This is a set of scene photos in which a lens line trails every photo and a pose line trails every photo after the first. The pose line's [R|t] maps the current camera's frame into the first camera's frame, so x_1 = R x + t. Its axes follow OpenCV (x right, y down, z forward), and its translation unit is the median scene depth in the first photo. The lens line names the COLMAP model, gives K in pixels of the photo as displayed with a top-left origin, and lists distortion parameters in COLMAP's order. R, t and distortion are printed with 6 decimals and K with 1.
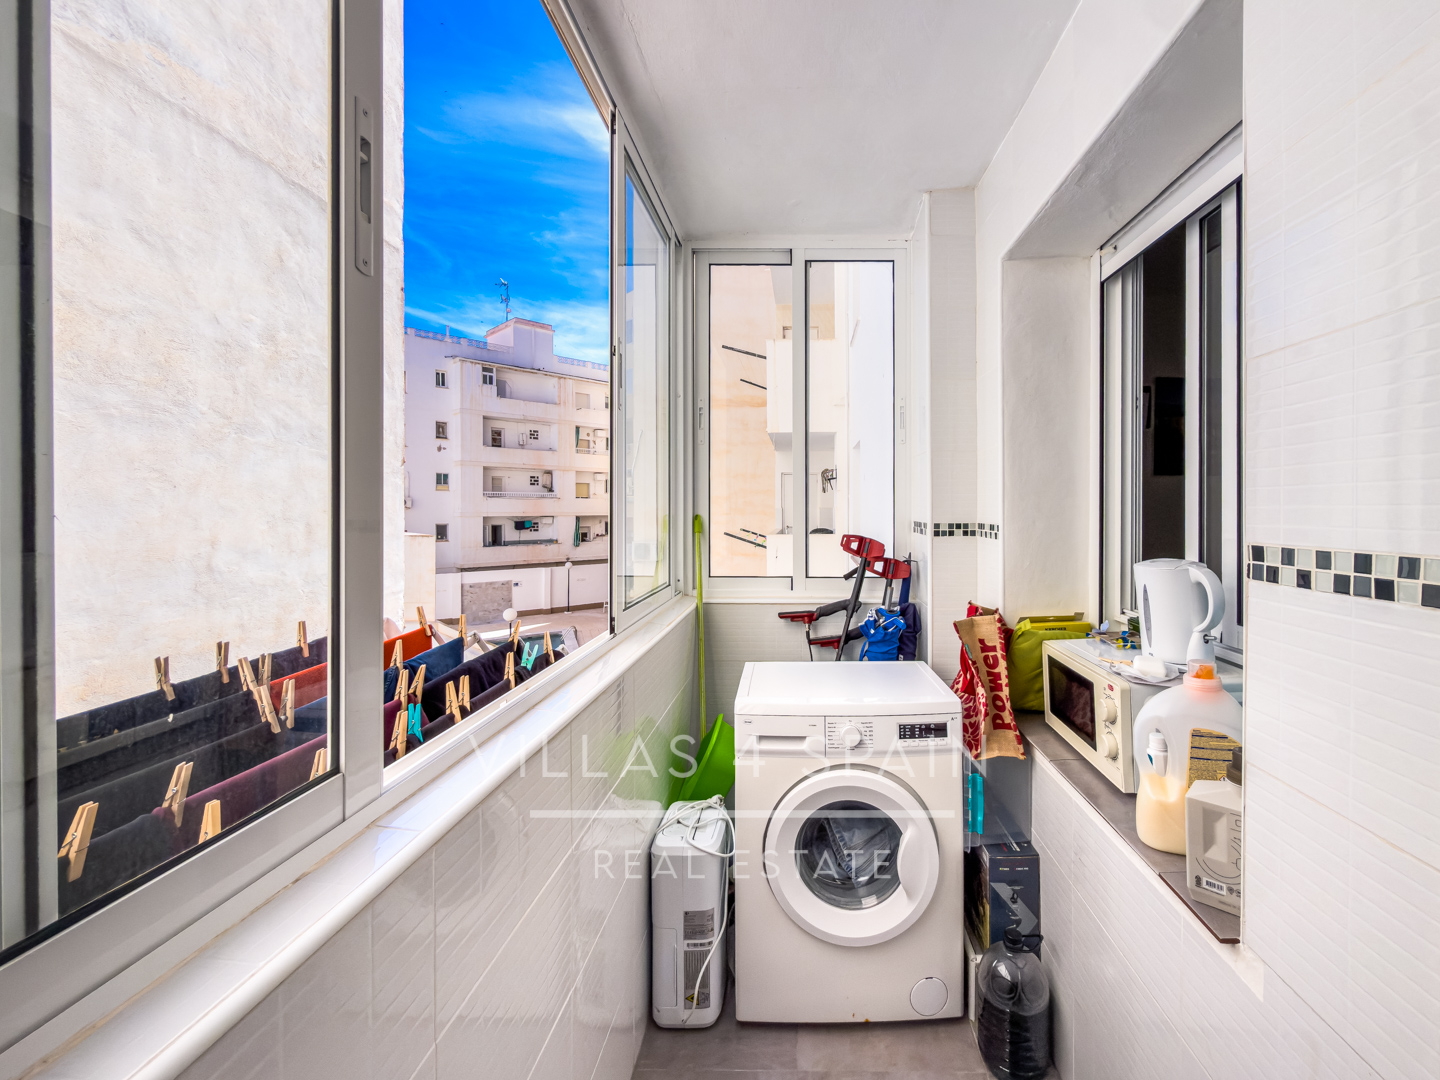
lens RADIAL K [[620.7, 0, 746.1], [0, 620.7, 503.2], [0, 0, 1]] dist [-0.001649, 0.000440]
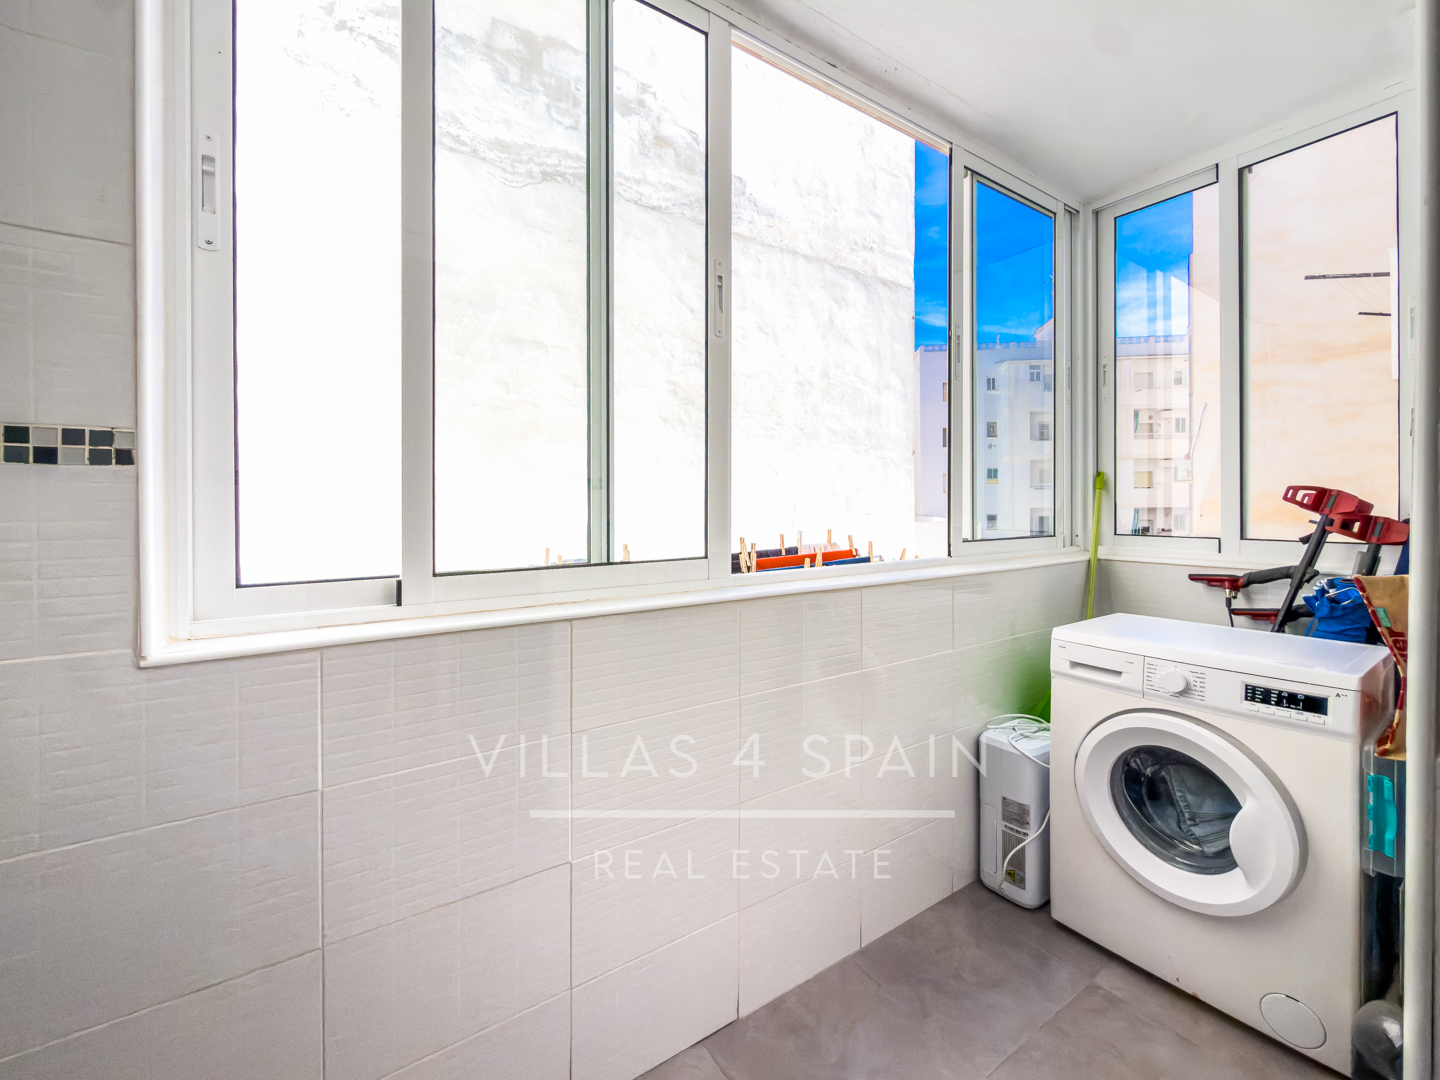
lens RADIAL K [[580.3, 0, 690.5], [0, 580.3, 503.6], [0, 0, 1]] dist [-0.000738, 0.000098]
pose [[0.544937, 0.001777, -0.838475, 0.354096], [-0.004646, 0.999989, -0.000900, 0.074979], [0.838464, 0.004386, 0.544939, -0.070873]]
